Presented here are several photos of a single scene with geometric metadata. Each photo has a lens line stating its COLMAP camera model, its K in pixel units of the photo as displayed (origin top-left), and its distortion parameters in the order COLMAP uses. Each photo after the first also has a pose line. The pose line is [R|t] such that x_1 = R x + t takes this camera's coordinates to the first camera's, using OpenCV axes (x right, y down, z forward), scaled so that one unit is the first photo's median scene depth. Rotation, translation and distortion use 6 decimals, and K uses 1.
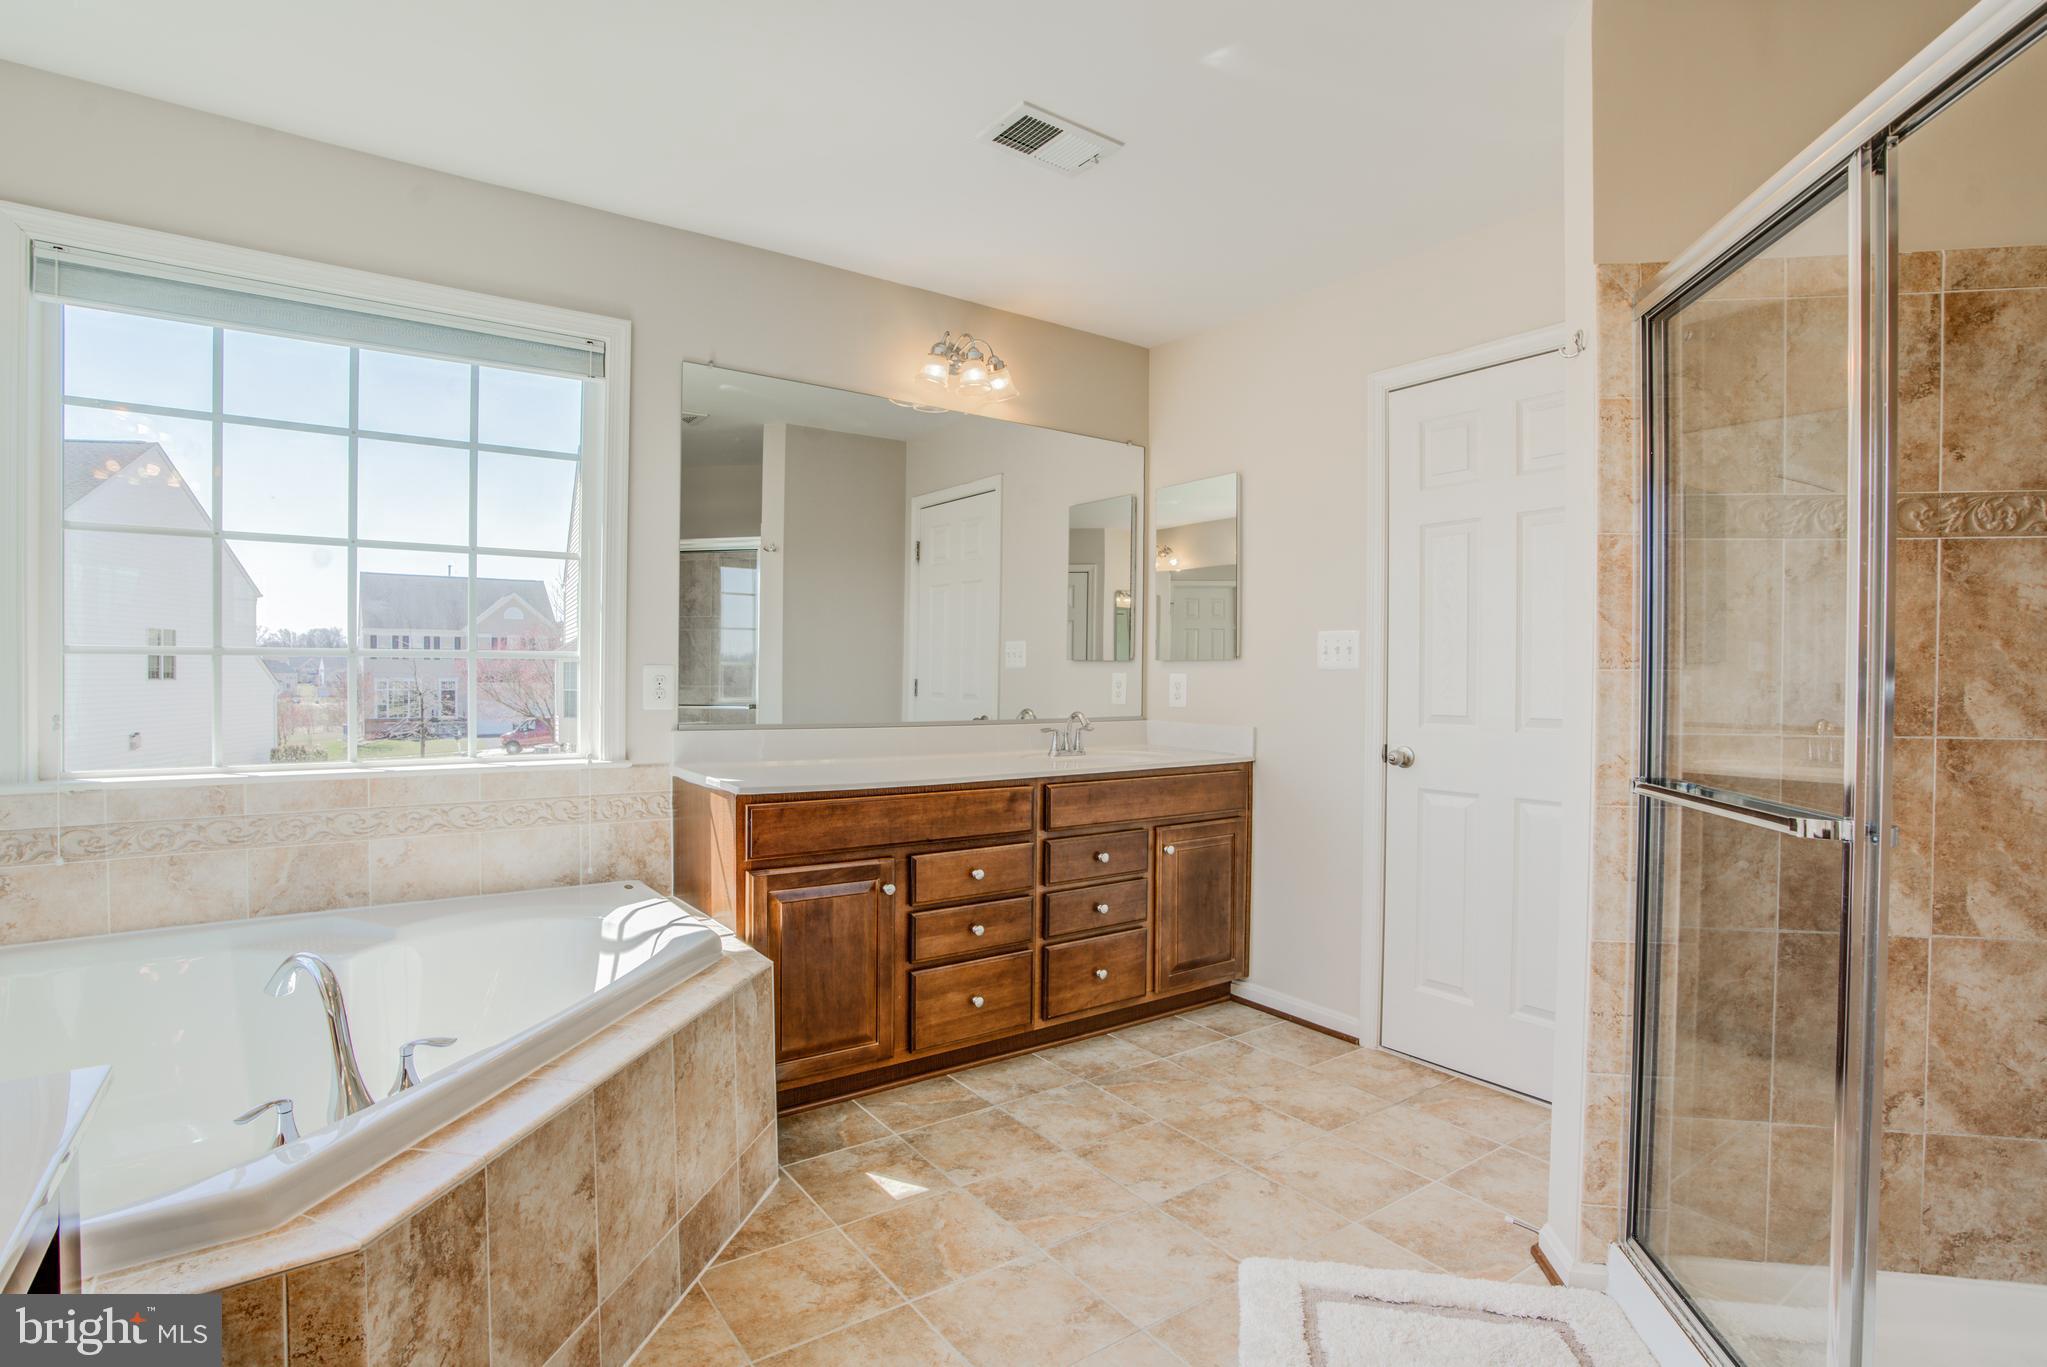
lens RADIAL K [[946.3, 0, 1021.7], [0, 946.3, 673.1], [0, 0, 1]] dist [-0.060737, 0.015391]
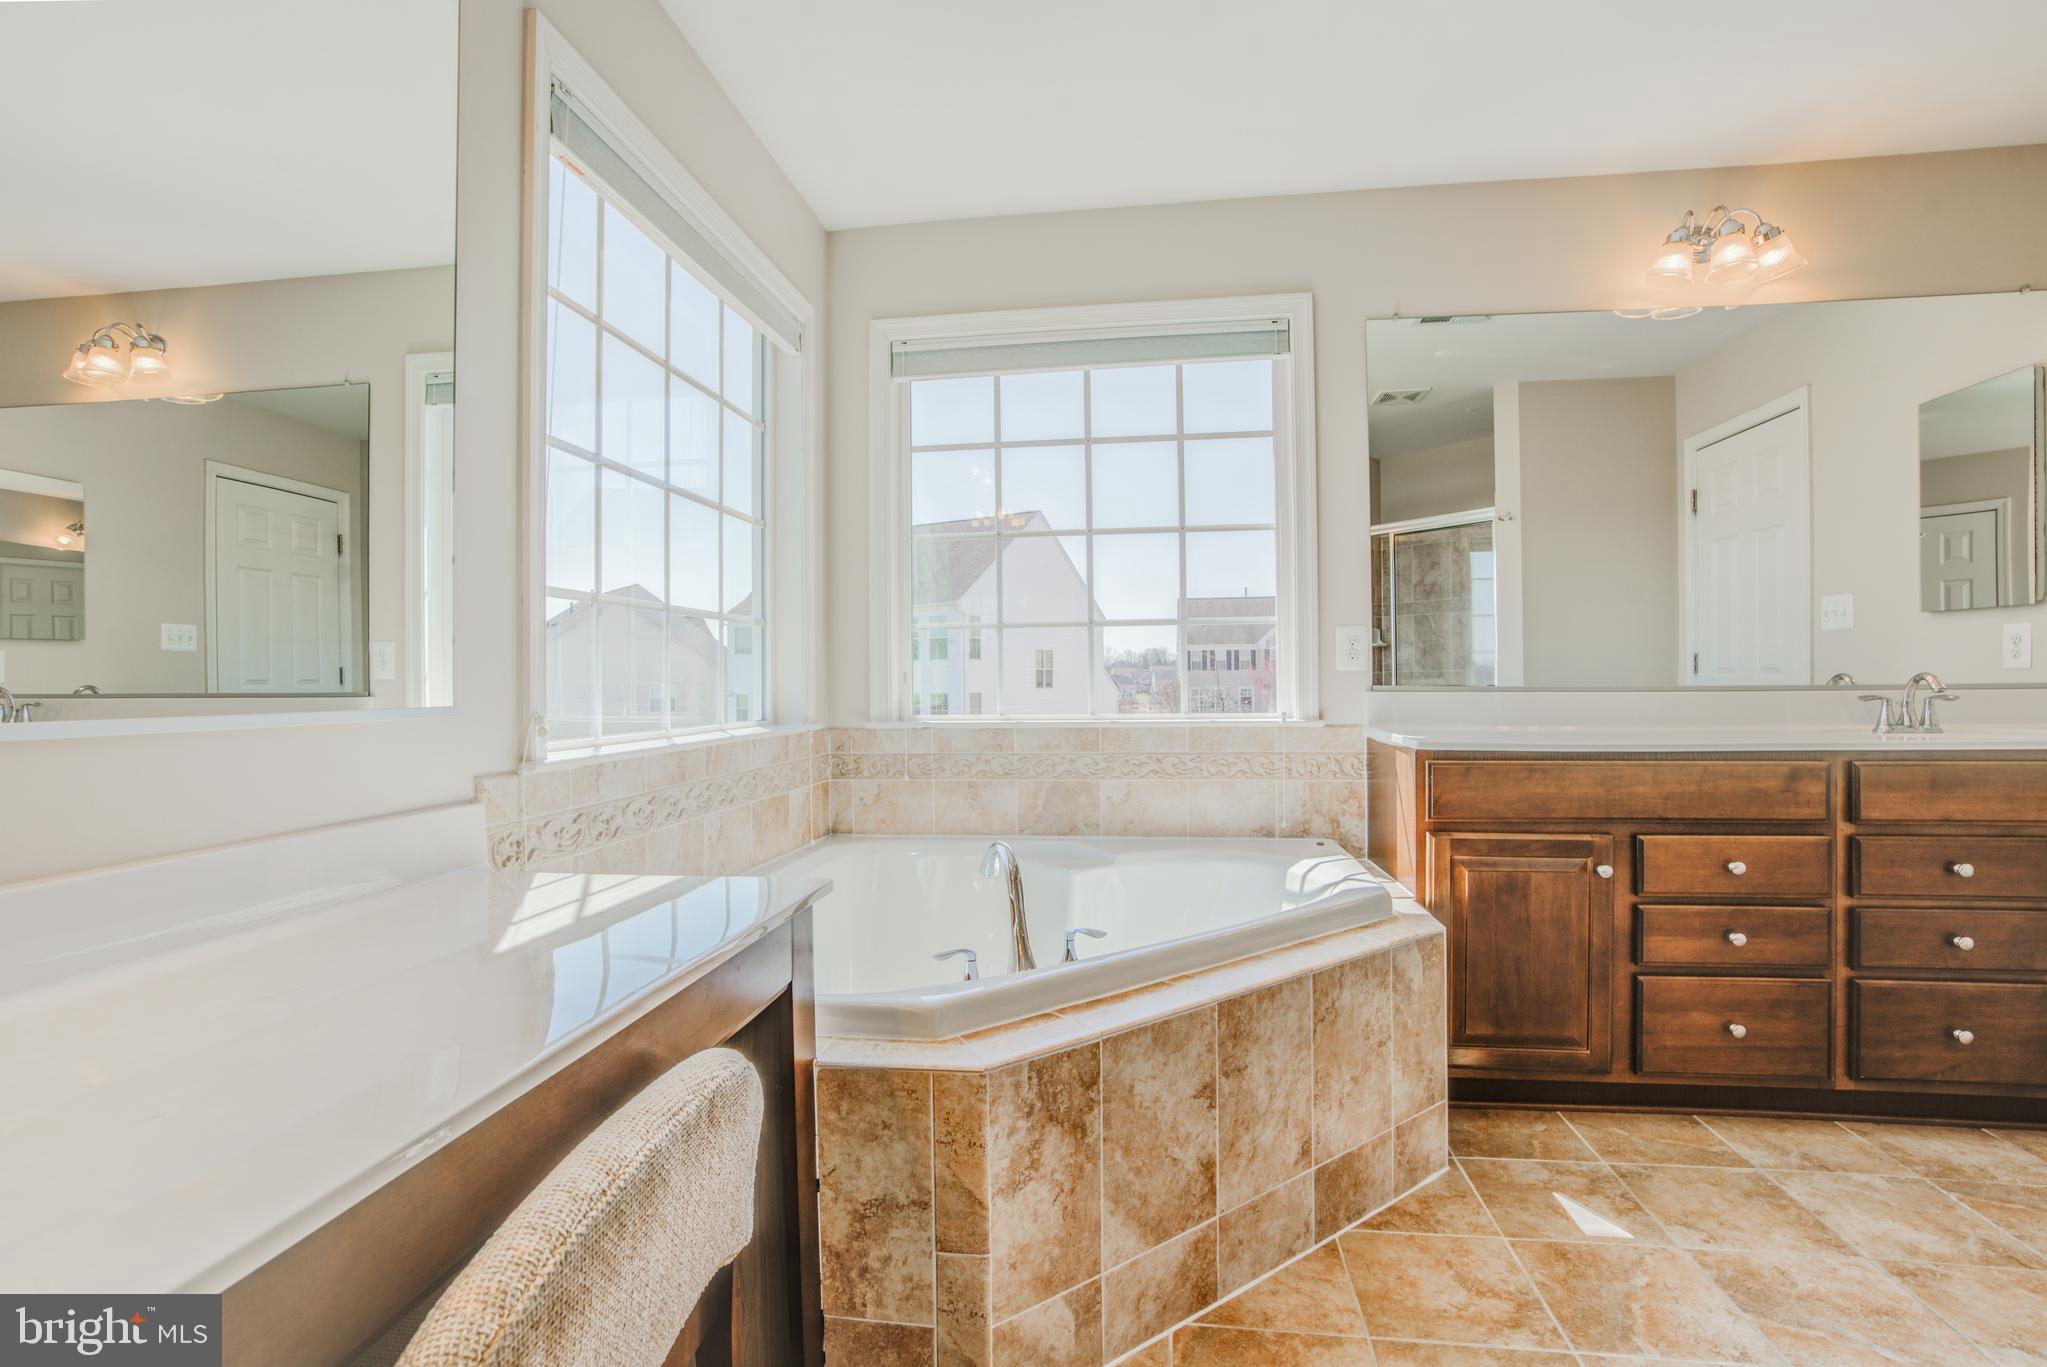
lens RADIAL K [[946.3, 0, 1070.5], [0, 946.3, 674.4], [0, 0, 1]] dist [-0.060737, 0.015391]
pose [[0.733681, -0.029522, -0.678852, 0.083513], [0.024295, 0.999557, -0.017212, 0.063194], [0.679059, -0.003865, 0.734073, 0.081134]]
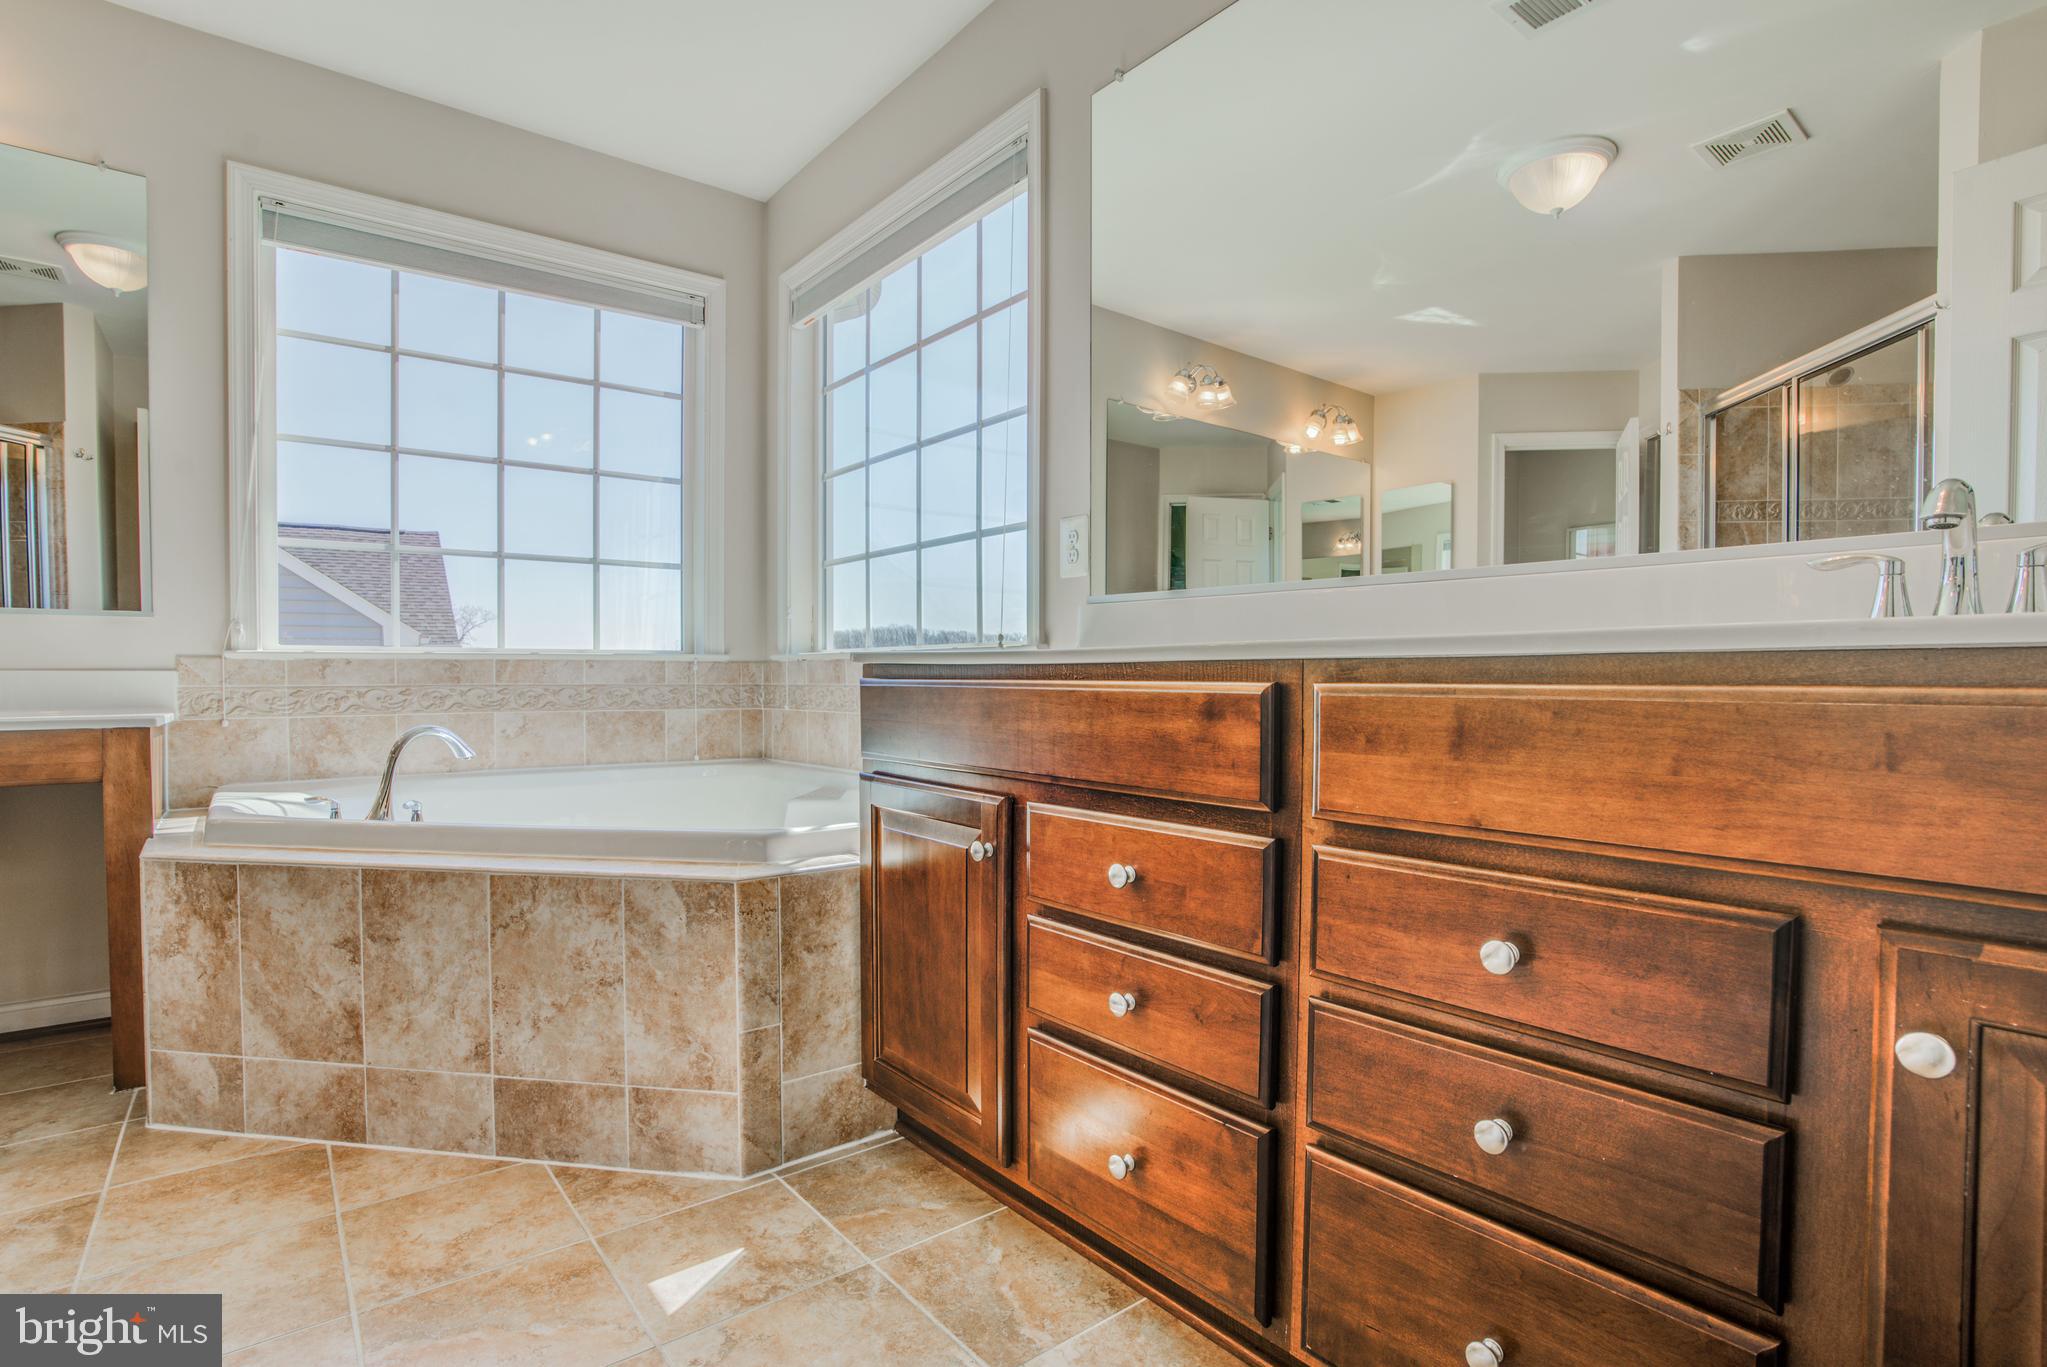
lens RADIAL K [[1013.9, 0, 1024.8], [0, 1013.9, 692.7], [0, 0, 1]] dist [-0.060182, 0.019848]
pose [[0.059909, 0.002791, -0.998200, 0.482783], [0.003978, 0.999987, 0.003035, 0.147933], [0.998196, -0.004153, 0.059897, 1.074675]]
